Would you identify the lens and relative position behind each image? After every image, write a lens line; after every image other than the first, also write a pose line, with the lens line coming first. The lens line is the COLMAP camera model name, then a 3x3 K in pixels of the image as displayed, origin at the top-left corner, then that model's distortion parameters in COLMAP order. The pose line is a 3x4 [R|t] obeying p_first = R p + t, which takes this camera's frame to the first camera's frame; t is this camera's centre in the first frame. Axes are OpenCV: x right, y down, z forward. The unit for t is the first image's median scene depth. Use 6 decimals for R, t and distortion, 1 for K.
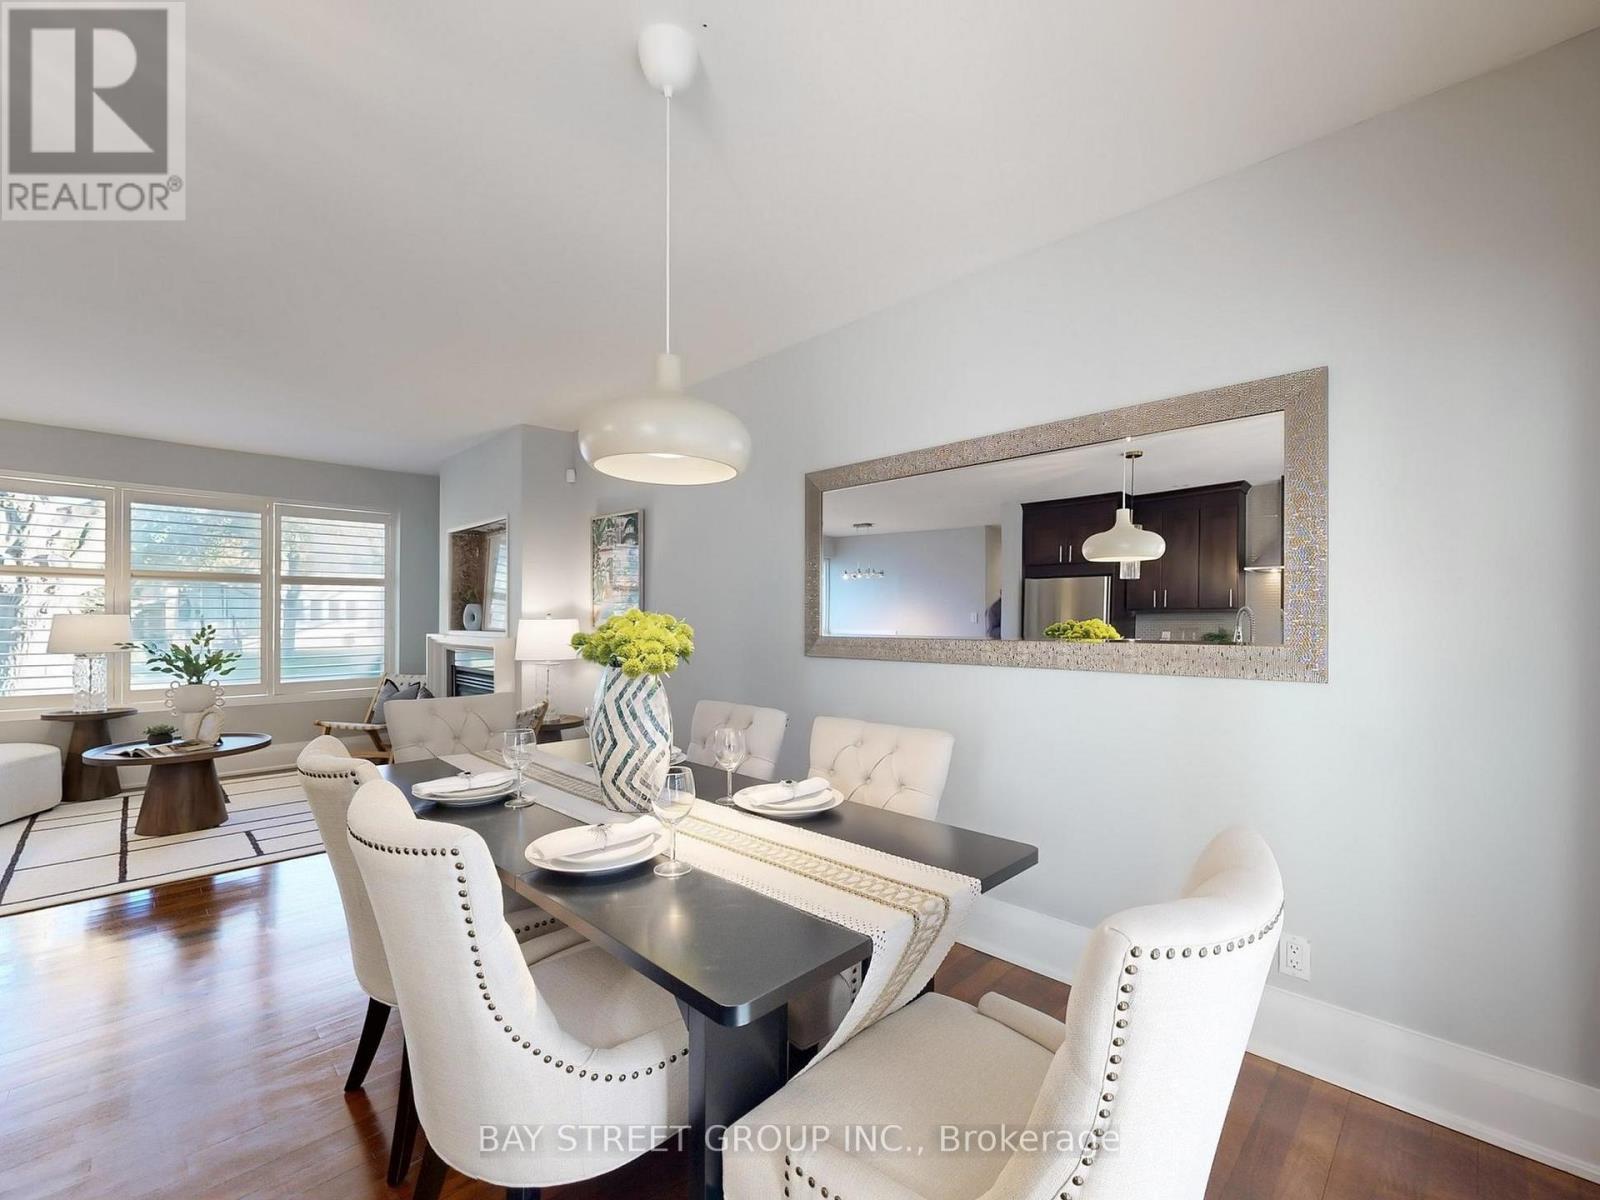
lens RADIAL K [[687.7, 0, 801.1], [0, 687.7, 616.0], [0, 0, 1]] dist [0.000617, -0.000498]
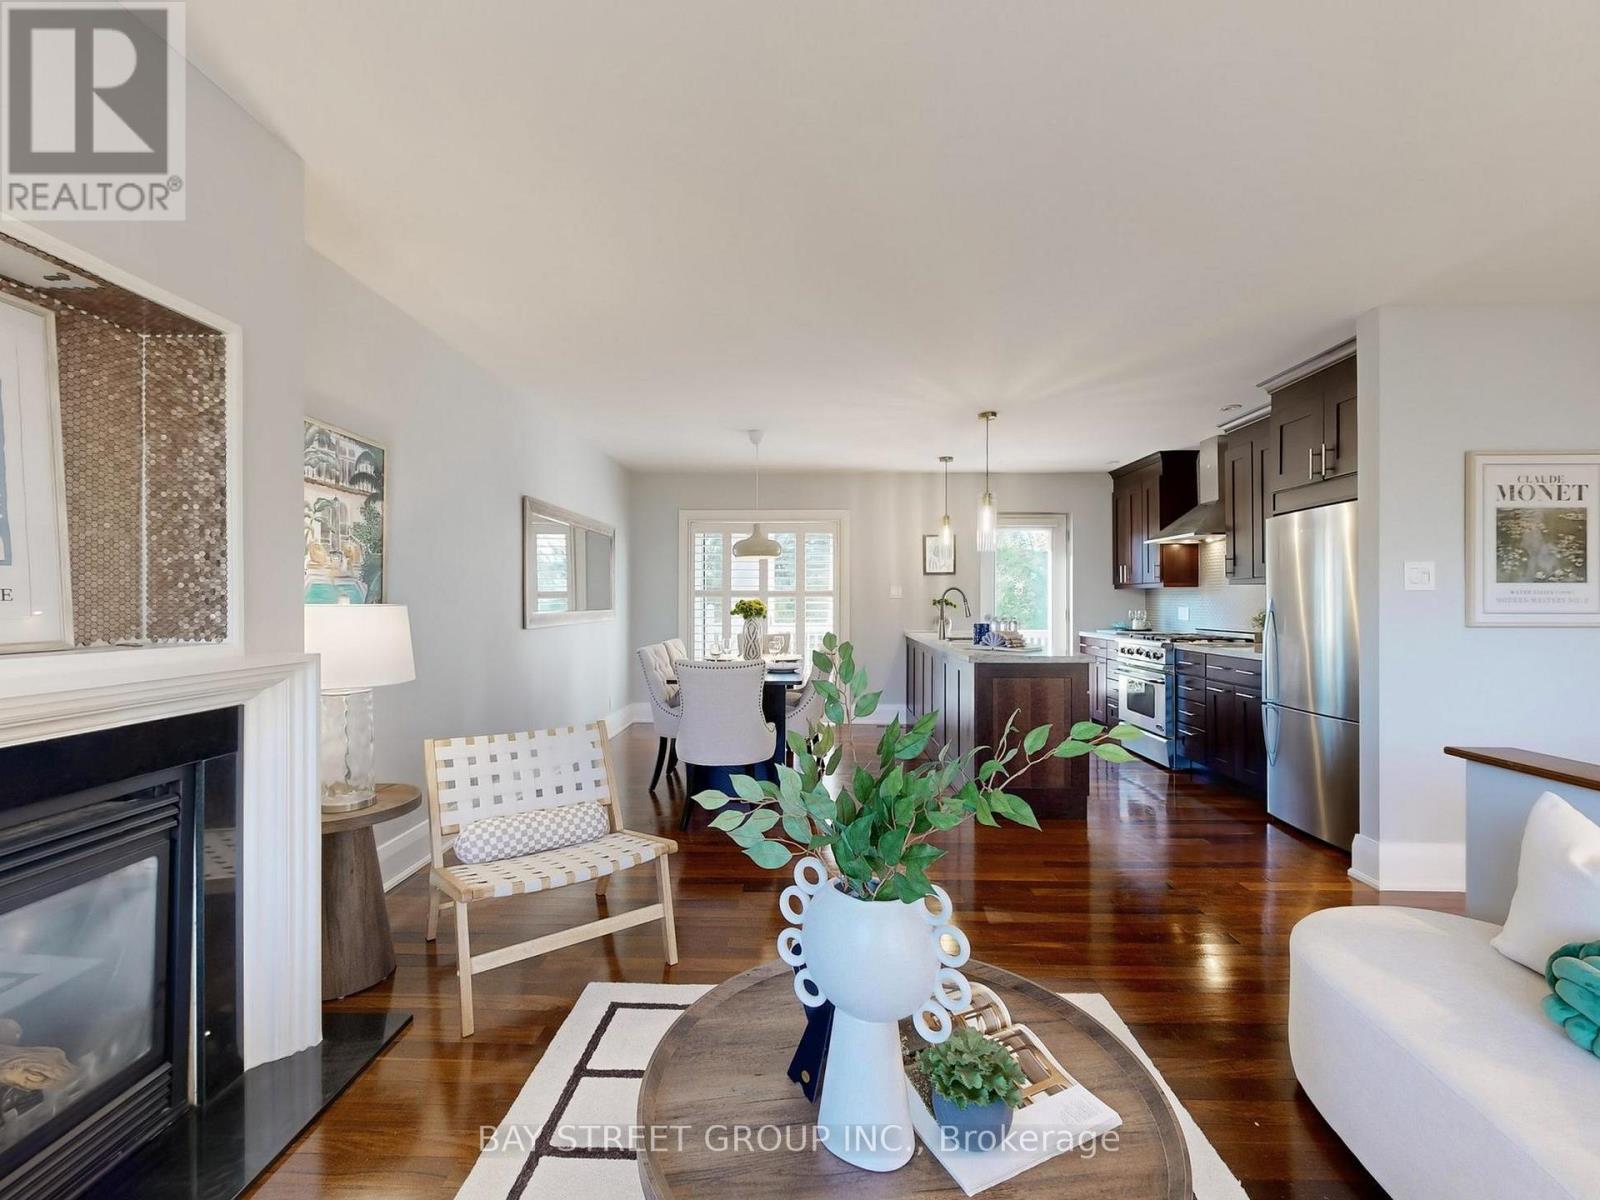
lens RADIAL K [[687.7, 0, 792.6], [0, 687.7, 596.8], [0, 0, 1]] dist [0.000617, -0.000498]
pose [[-0.680304, 0.000591, 0.732930, -0.976296], [-0.002070, 0.999994, -0.002727, -0.001678], [-0.732928, -0.003372, -0.680298, 1.114716]]
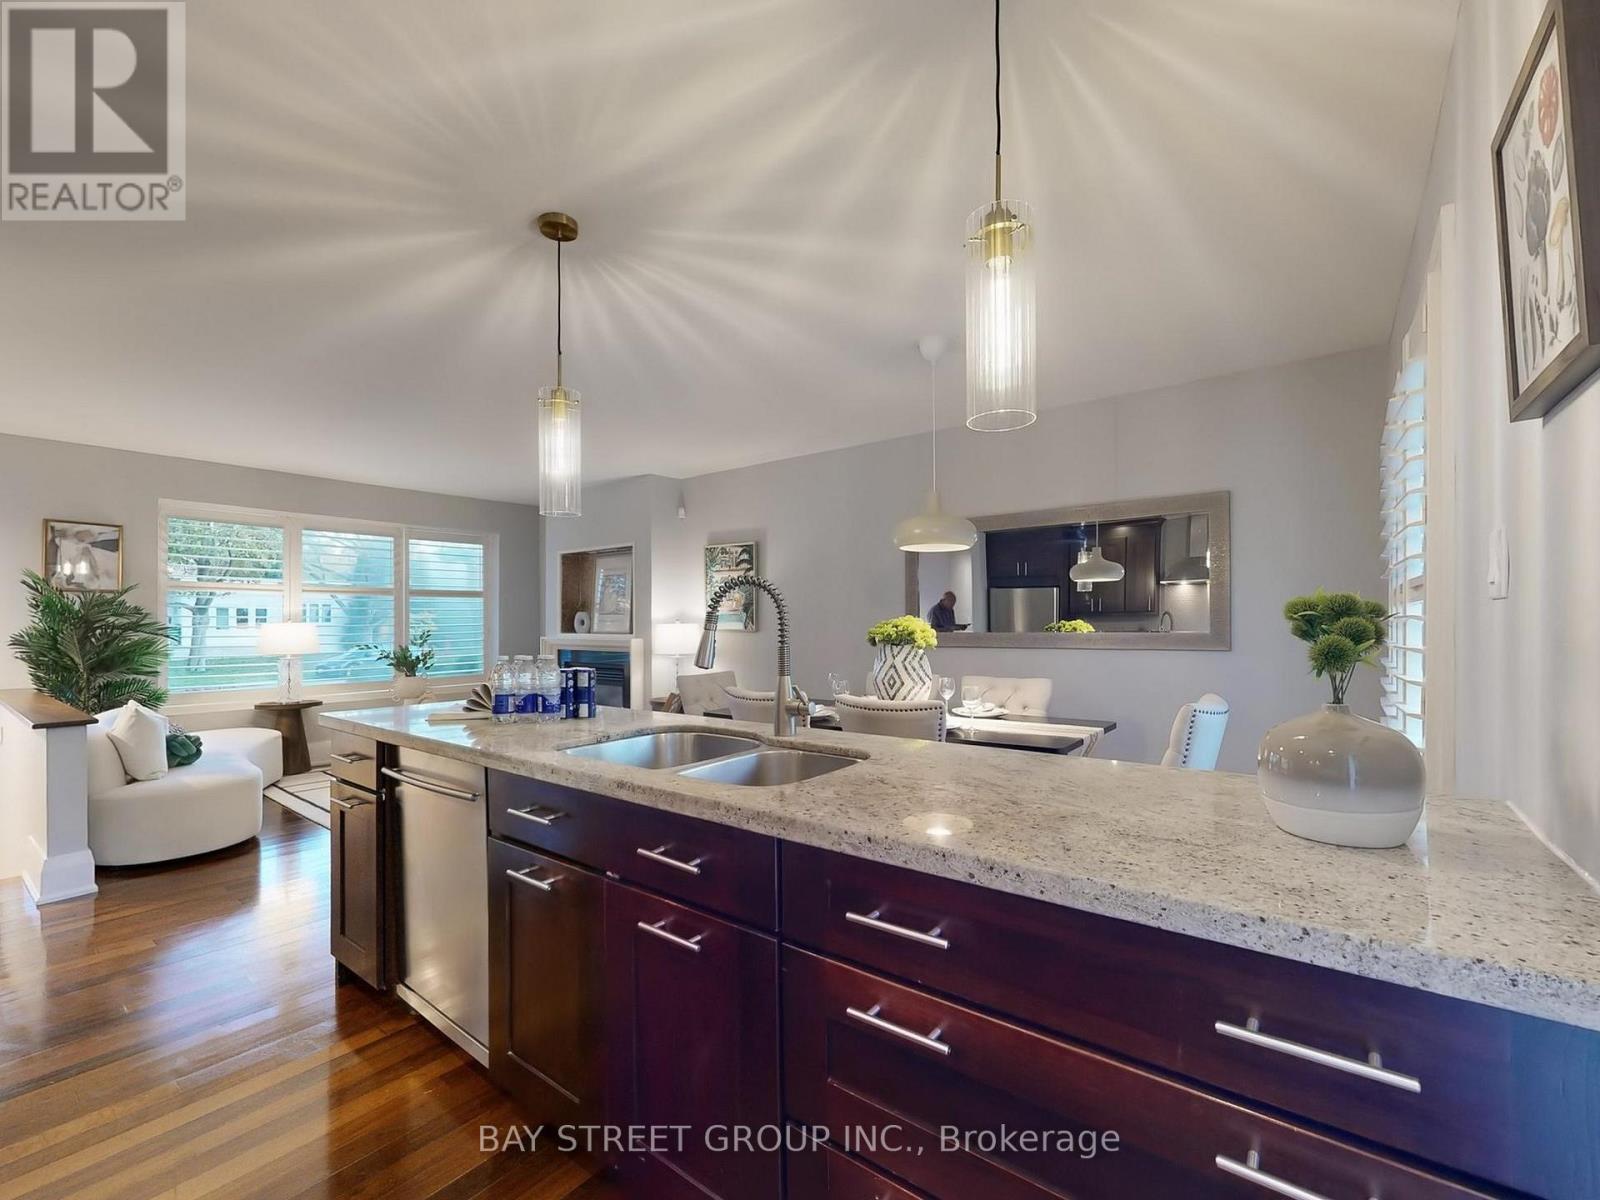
lens RADIAL K [[687.7, 0, 802.6], [0, 687.7, 617.4], [0, 0, 1]] dist [0.000617, -0.000498]
pose [[0.992734, -0.007897, 0.120074, -0.289827], [0.008404, 0.999958, -0.003714, -0.000290], [-0.120039, 0.004696, 0.992758, -0.340428]]
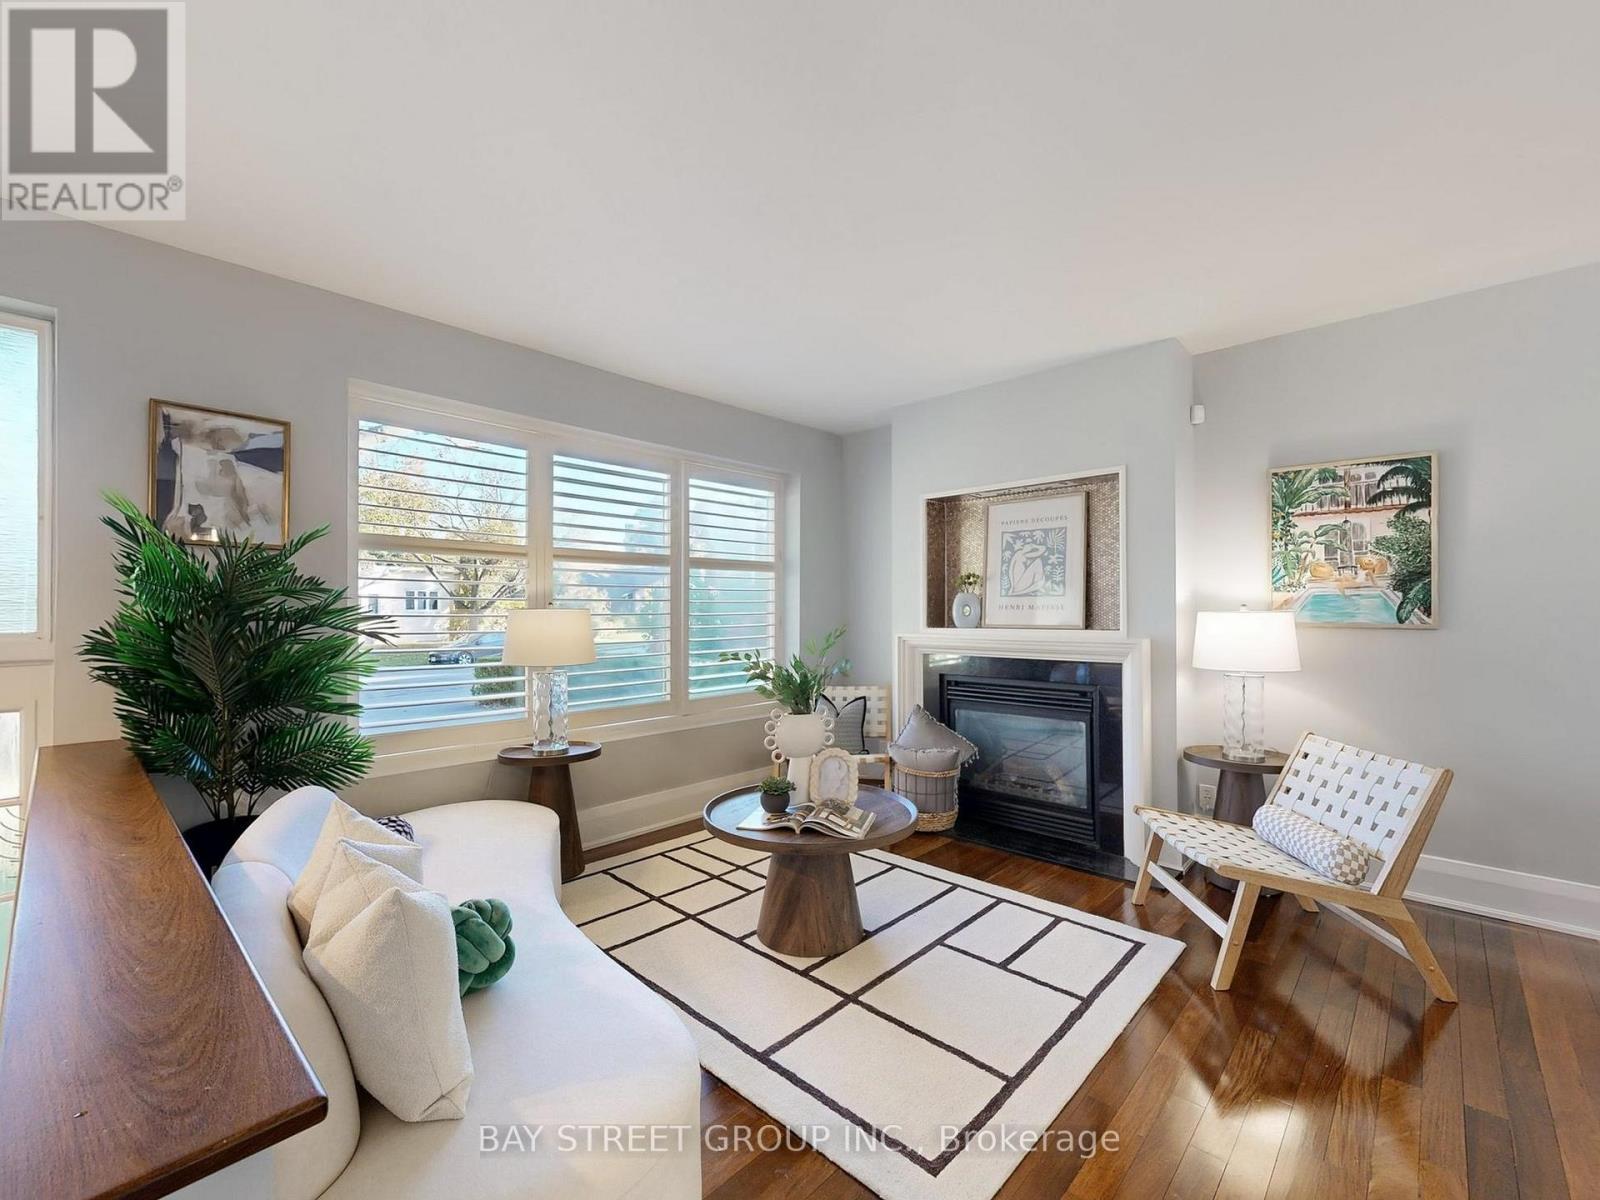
lens RADIAL K [[687.7, 0, 808.9], [0, 687.7, 607.1], [0, 0, 1]] dist [0.000617, -0.000498]
pose [[0.999641, -0.005505, 0.026240, -0.834946], [0.005552, 0.999983, -0.001737, -0.002010], [-0.026230, 0.001882, 0.999654, 0.314803]]
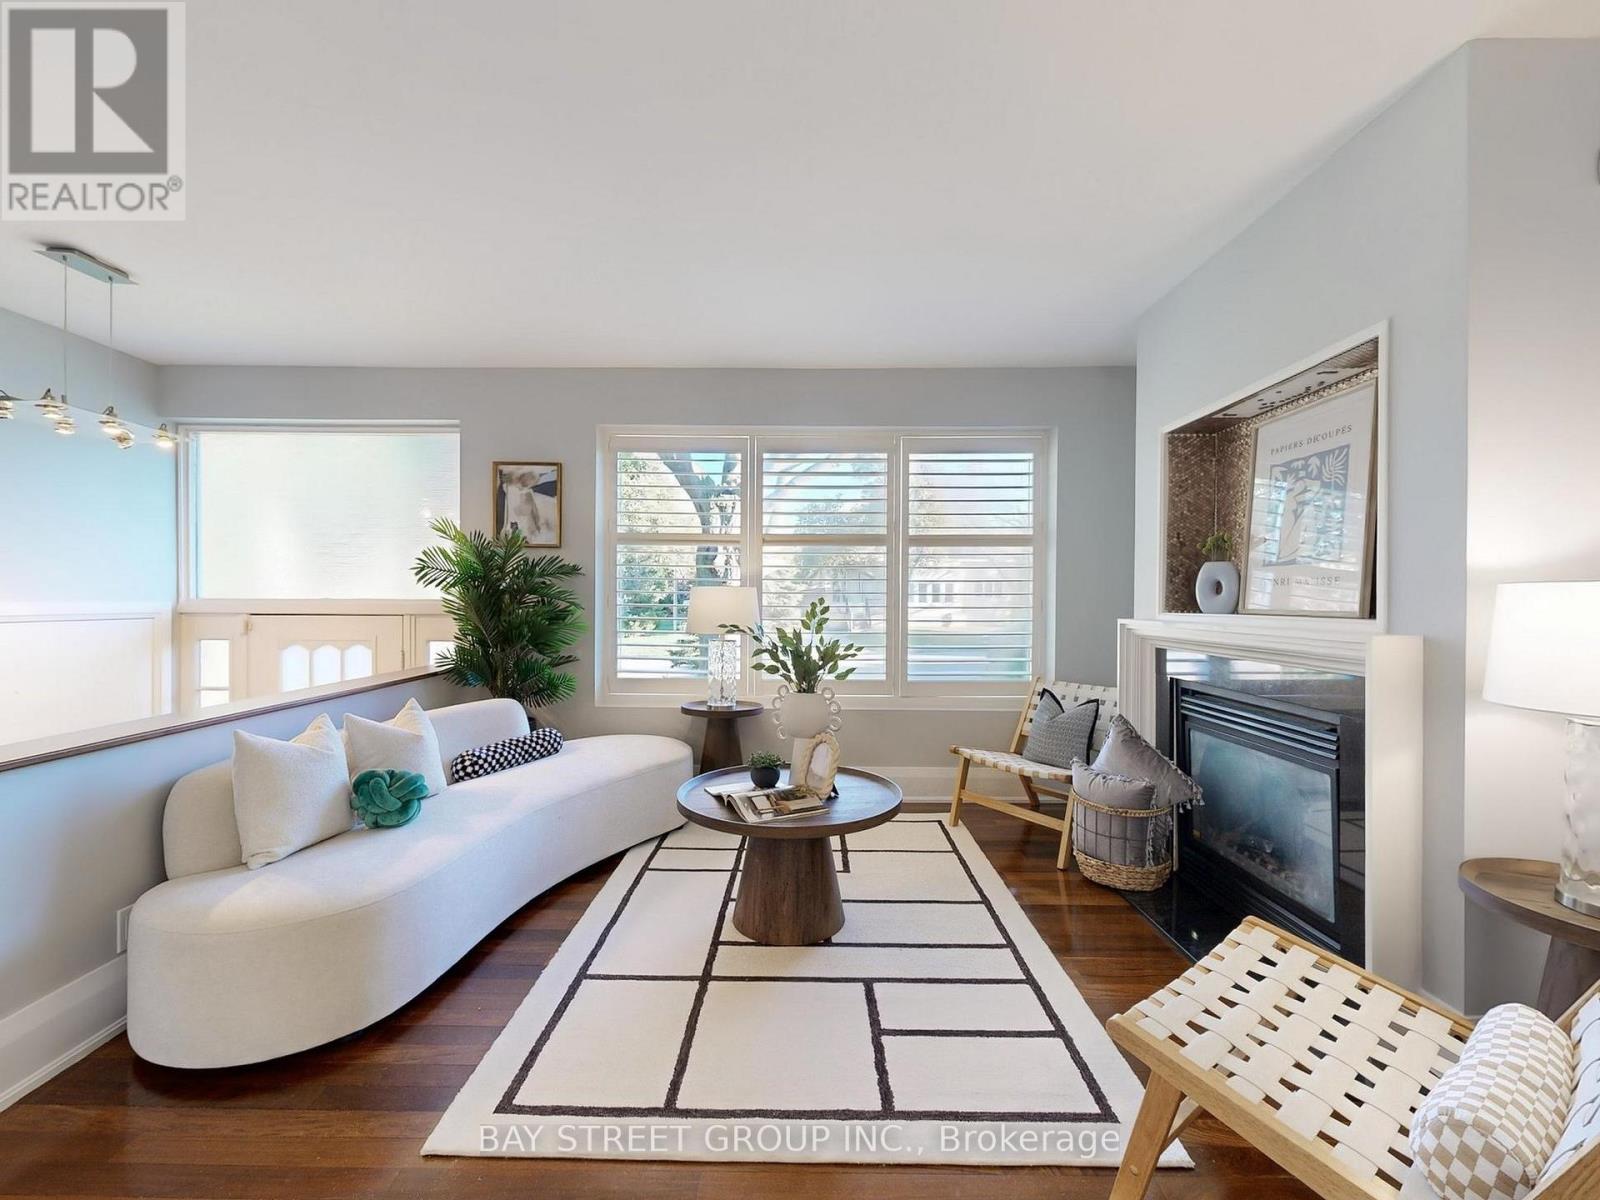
lens RADIAL K [[687.7, 0, 785.4], [0, 687.7, 600.5], [0, 0, 1]] dist [0.000617, -0.000498]
pose [[0.689480, 0.002902, -0.724299, -0.407814], [-0.000509, 0.999994, 0.003522, 0.011648], [0.724305, -0.002059, 0.689477, 0.515320]]
